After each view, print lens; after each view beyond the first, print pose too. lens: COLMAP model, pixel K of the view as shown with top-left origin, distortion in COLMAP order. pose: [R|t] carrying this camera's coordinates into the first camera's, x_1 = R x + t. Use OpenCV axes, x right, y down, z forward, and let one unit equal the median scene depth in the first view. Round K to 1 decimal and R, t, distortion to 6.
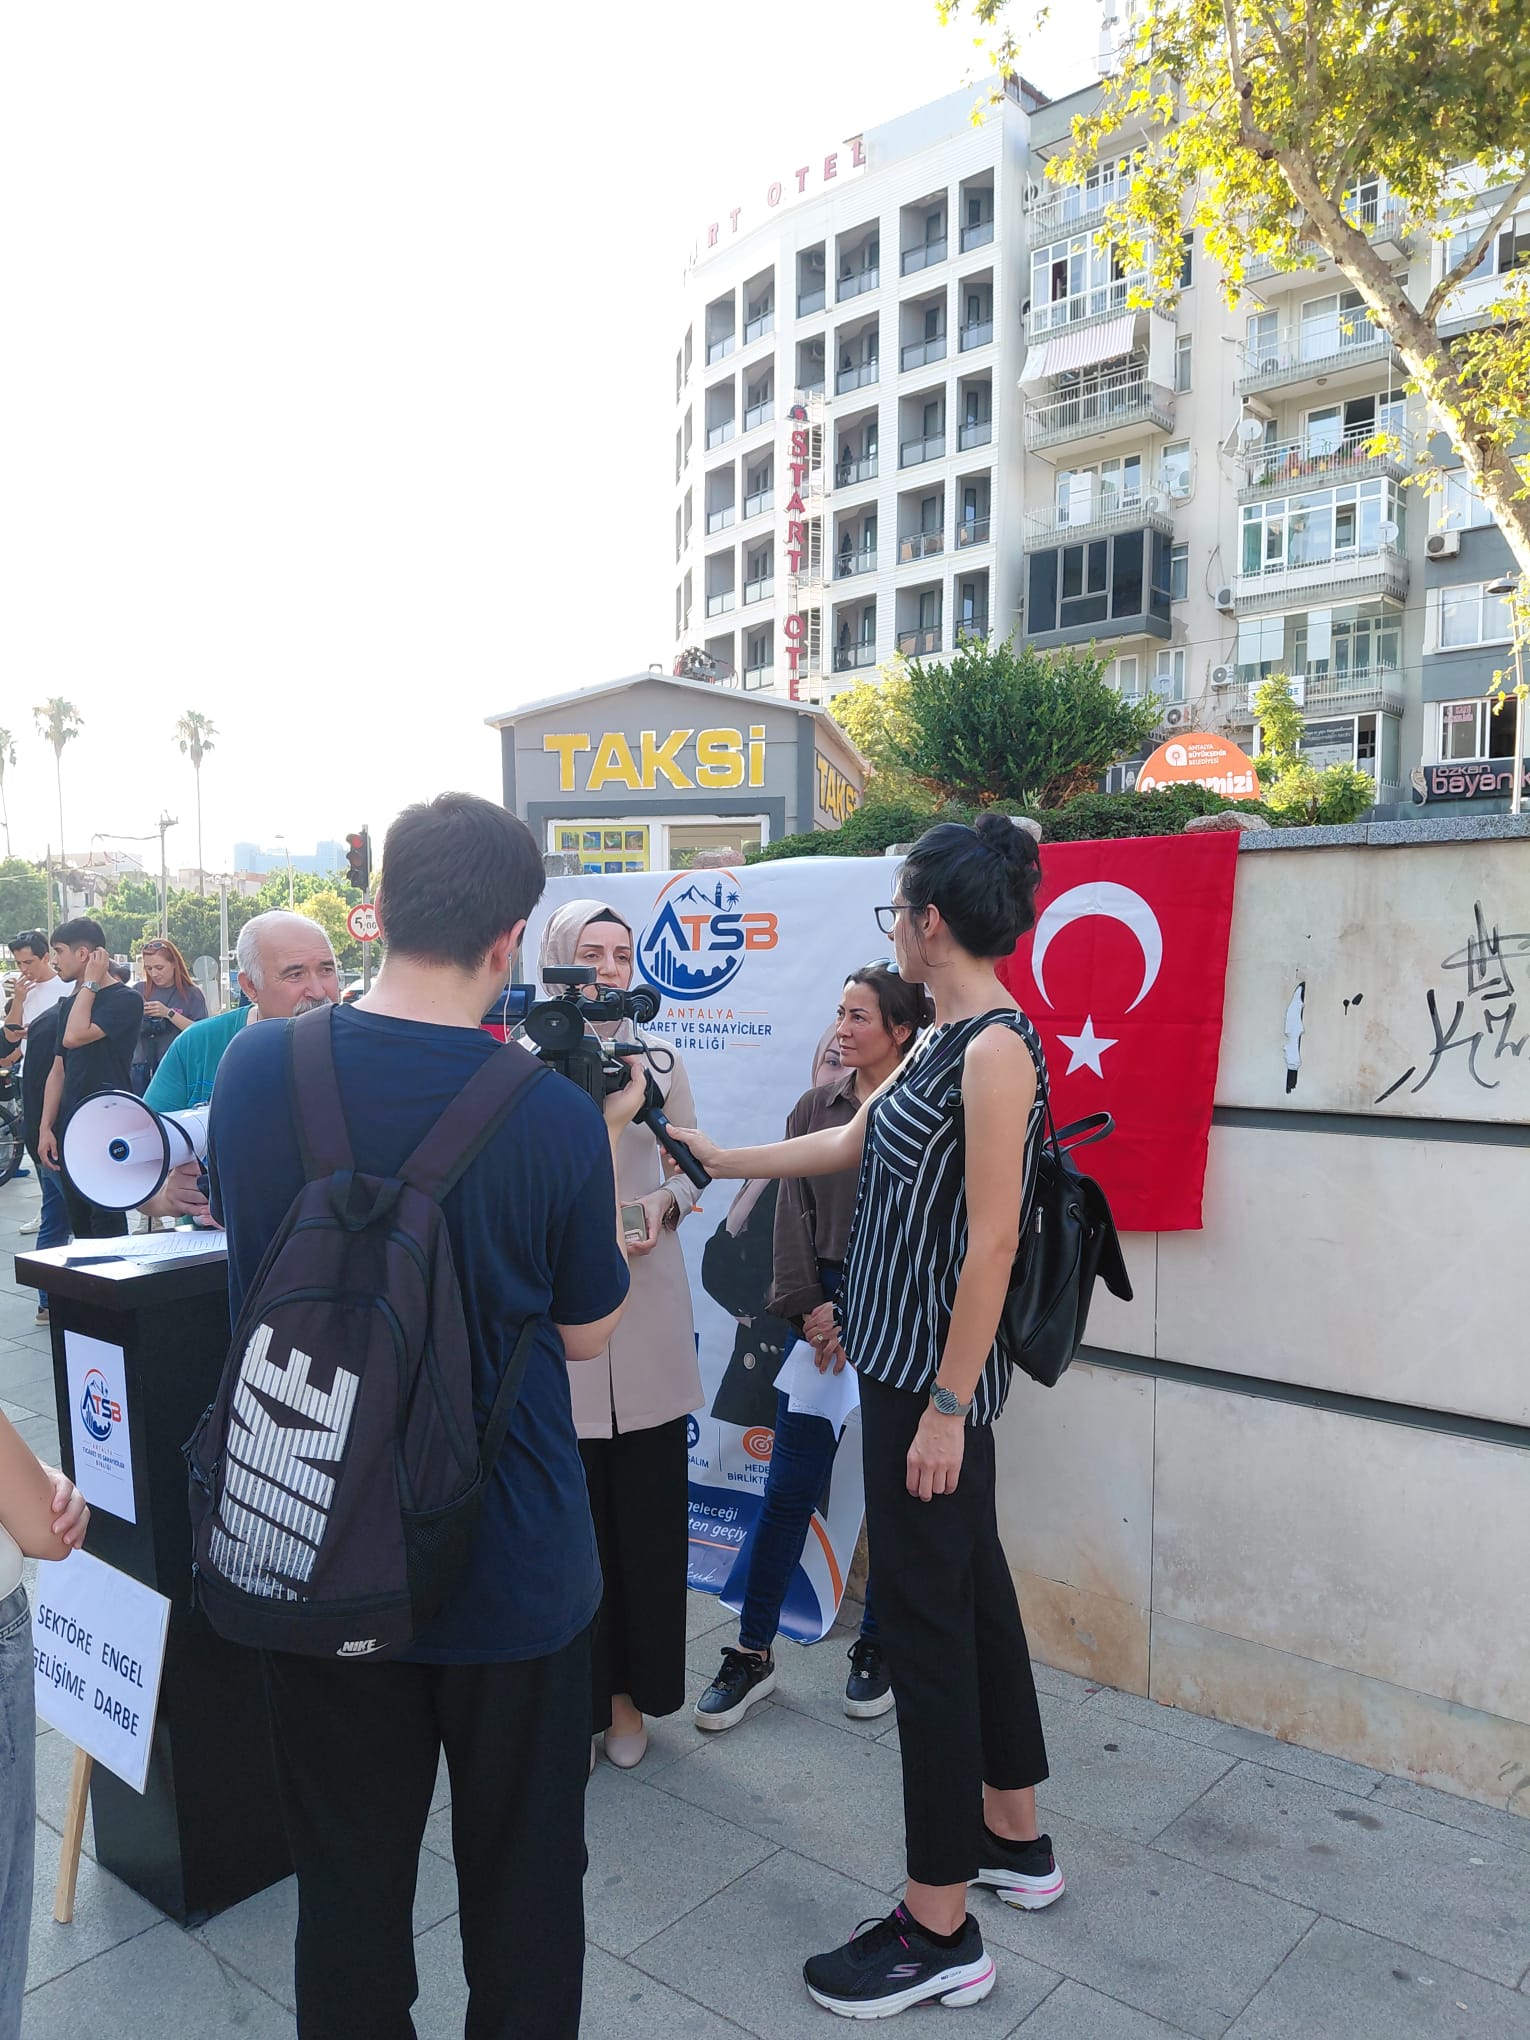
lens RADIAL K [[1509.5, 0, 749.6], [0, 1509.5, 1050.6], [0, 0, 1]] dist [0.050727, -0.069631]
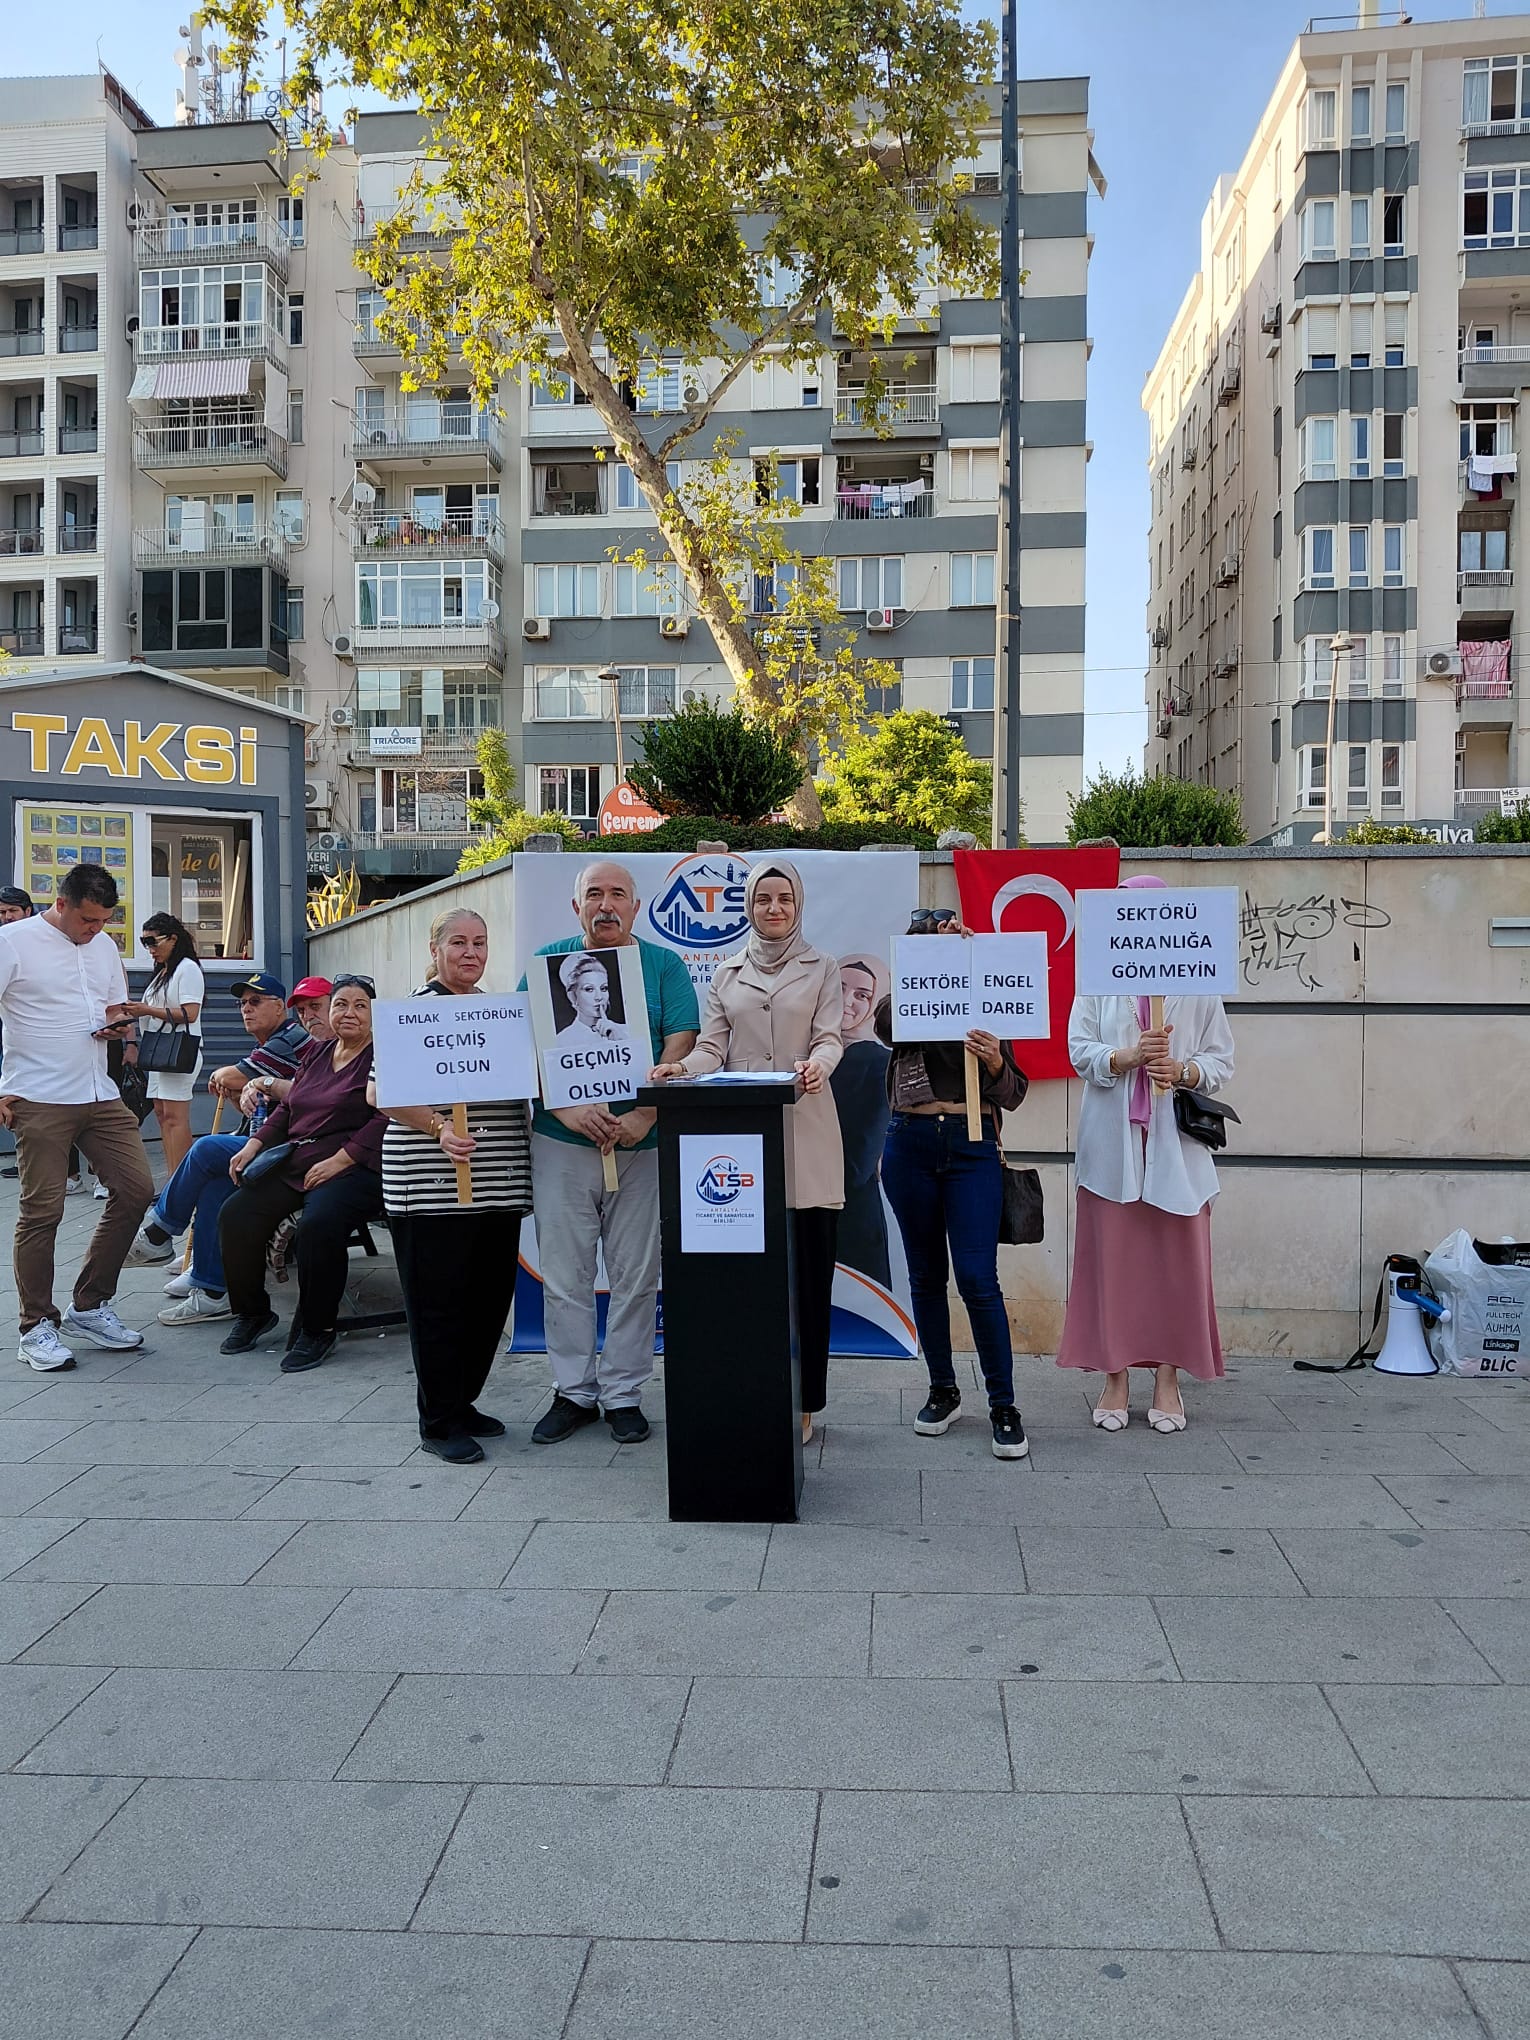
lens RADIAL K [[1510.1, 0, 749.1], [0, 1510.1, 1057.0], [0, 0, 1]] dist [0.017068, -0.044501]
pose [[0.809293, -0.012960, 0.587262, -0.834787], [0.024061, 0.999649, -0.011096, 0.084736], [-0.586912, 0.023110, 0.809321, -0.144954]]
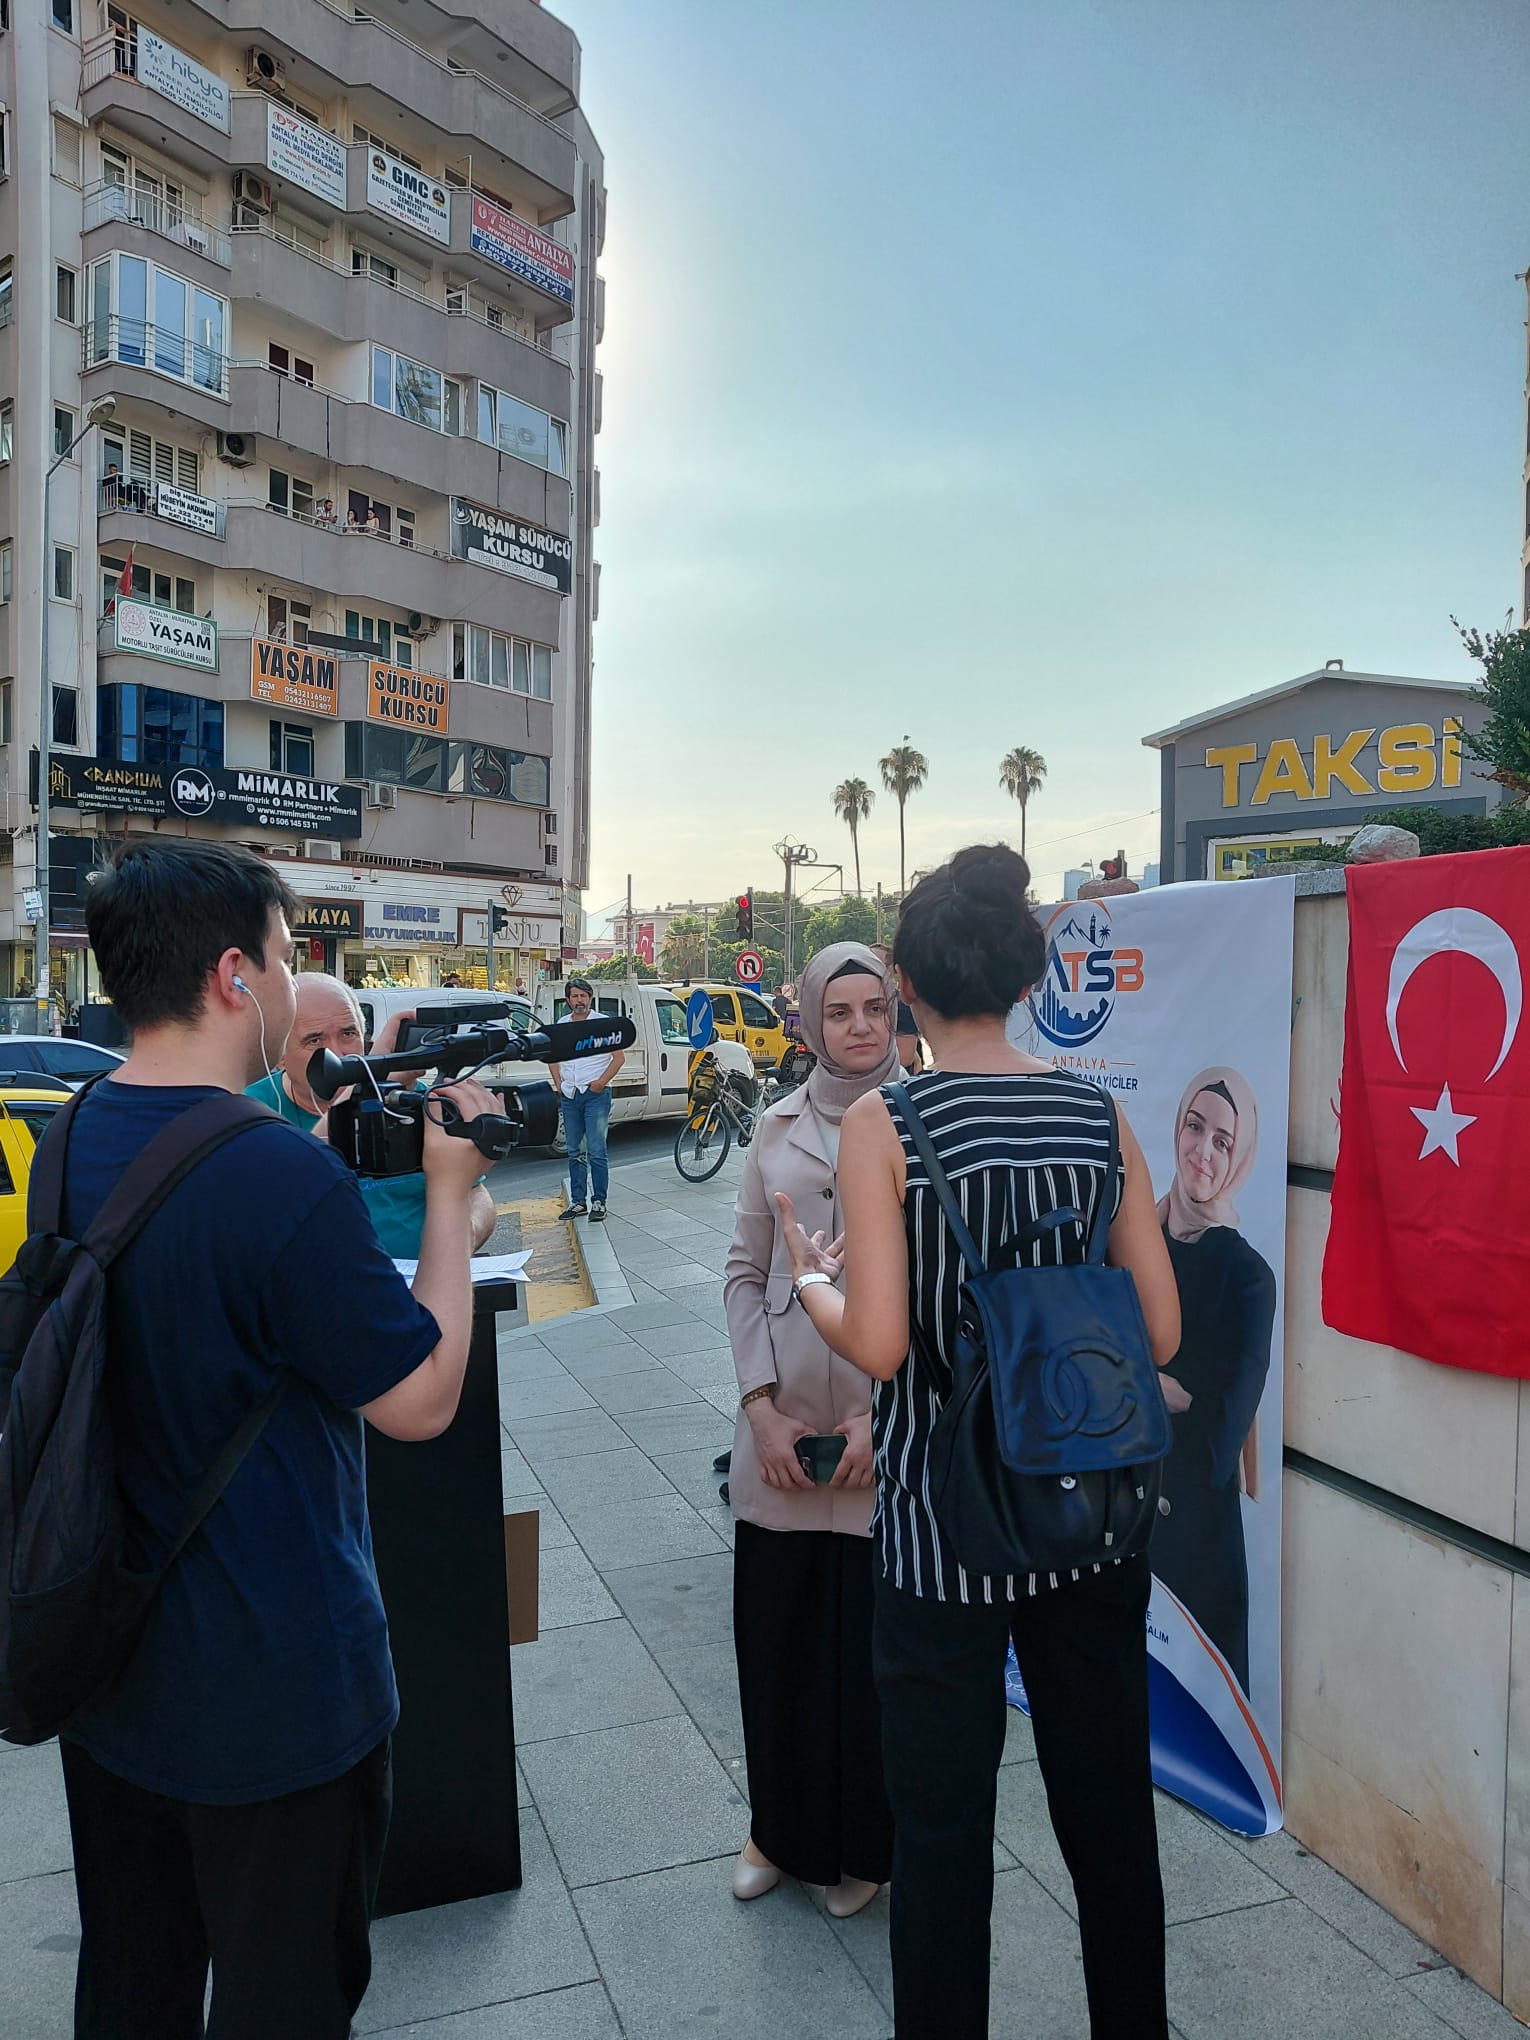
lens RADIAL K [[1510.1, 0, 733.7], [0, 1510.1, 1037.1], [0, 0, 1]] dist [0.017068, -0.044501]
pose [[0.855911, 0.015067, -0.516903, 0.257423], [-0.027800, 0.999471, -0.016898, -0.018786], [0.516375, 0.028833, 0.855877, 0.131635]]
